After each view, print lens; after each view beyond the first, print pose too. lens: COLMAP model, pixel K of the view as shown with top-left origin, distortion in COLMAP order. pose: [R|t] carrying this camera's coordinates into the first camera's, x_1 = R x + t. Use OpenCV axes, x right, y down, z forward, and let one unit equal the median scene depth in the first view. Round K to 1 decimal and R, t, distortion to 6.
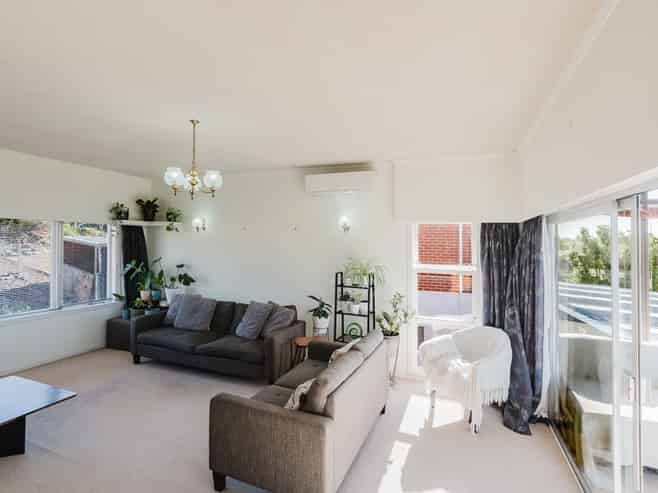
lens RADIAL K [[334.5, 0, 329.8], [0, 334.5, 244.6], [0, 0, 1]] dist [-0.002632, -0.000201]
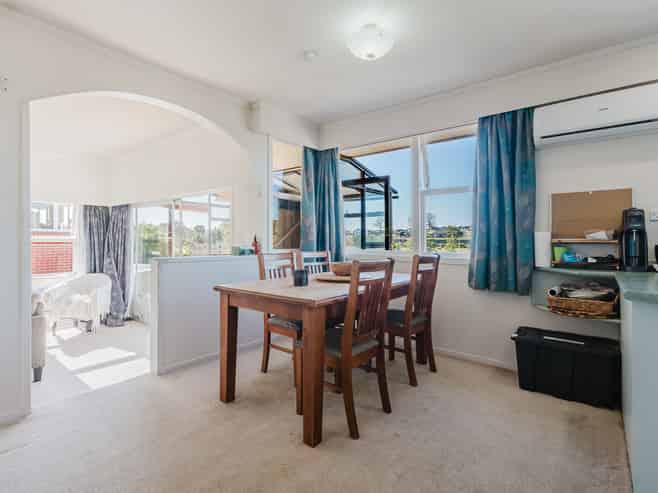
lens RADIAL K [[334.5, 0, 330.0], [0, 334.5, 240.4], [0, 0, 1]] dist [-0.002632, -0.000201]
pose [[0.287220, -0.009714, 0.957816, -0.724566], [0.001881, 0.999952, 0.009577, 0.089783], [-0.957863, -0.000949, 0.287224, -0.515416]]
